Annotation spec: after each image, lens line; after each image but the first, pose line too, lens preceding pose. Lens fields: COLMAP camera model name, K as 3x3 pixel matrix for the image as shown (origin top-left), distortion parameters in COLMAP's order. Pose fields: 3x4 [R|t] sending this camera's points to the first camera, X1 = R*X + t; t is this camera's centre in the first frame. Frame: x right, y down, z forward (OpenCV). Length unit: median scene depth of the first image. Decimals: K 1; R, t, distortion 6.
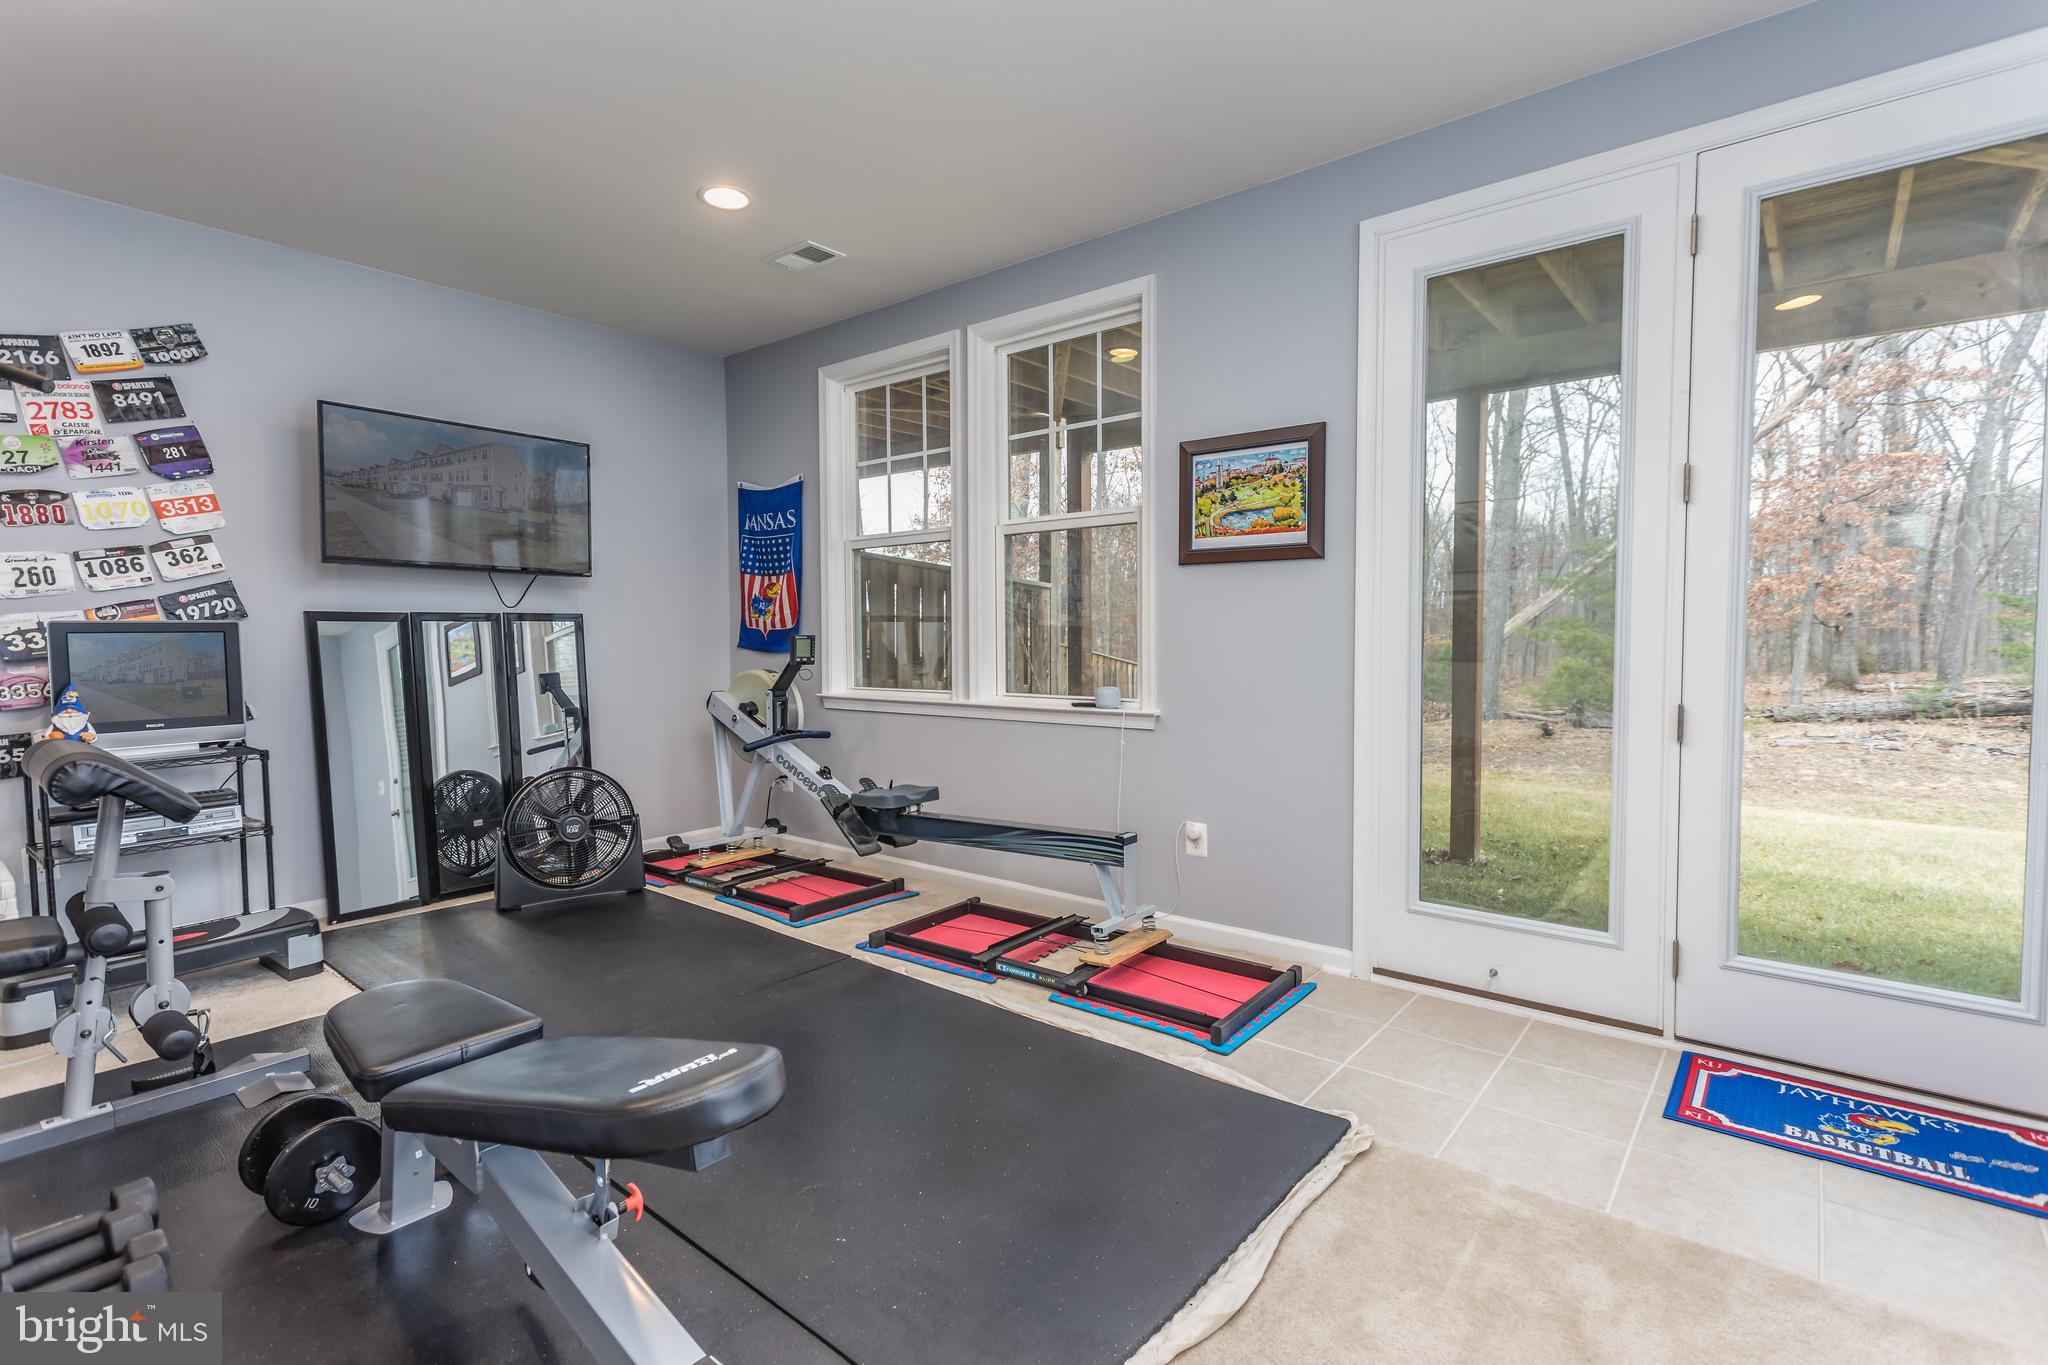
lens RADIAL K [[957.8, 0, 1003.7], [0, 957.8, 697.2], [0, 0, 1]] dist [-0.010176, 0.000877]
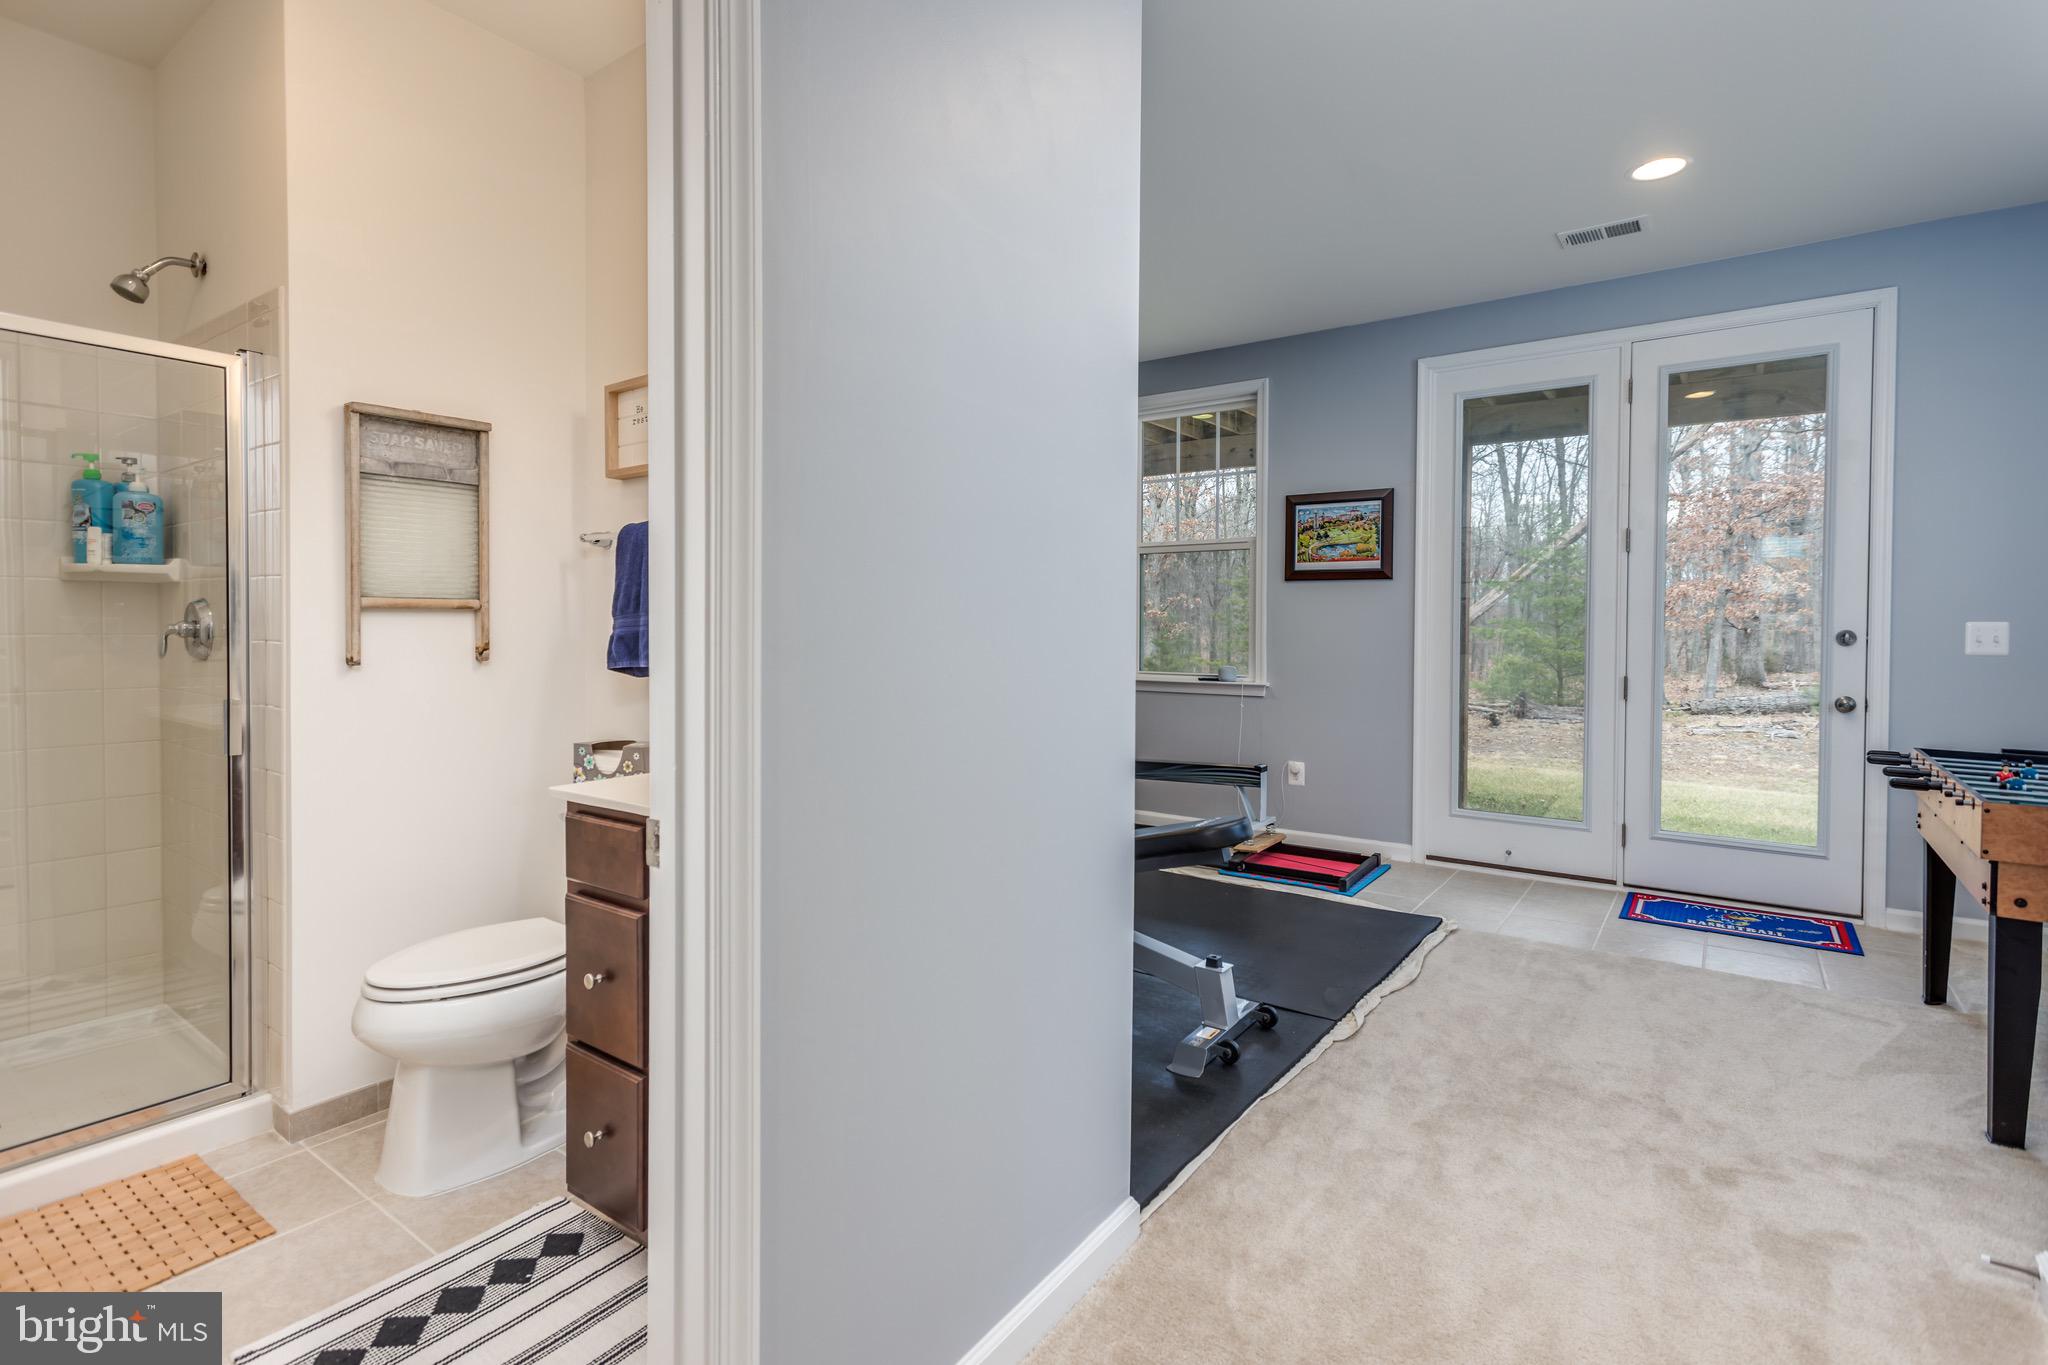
lens RADIAL K [[957.8, 0, 1023.4], [0, 957.8, 666.3], [0, 0, 1]] dist [-0.010176, 0.000877]
pose [[0.997641, 0.008544, 0.068118, -0.310109], [-0.006806, 0.999646, -0.025718, 0.029822], [-0.068314, 0.025194, 0.997346, -0.404484]]
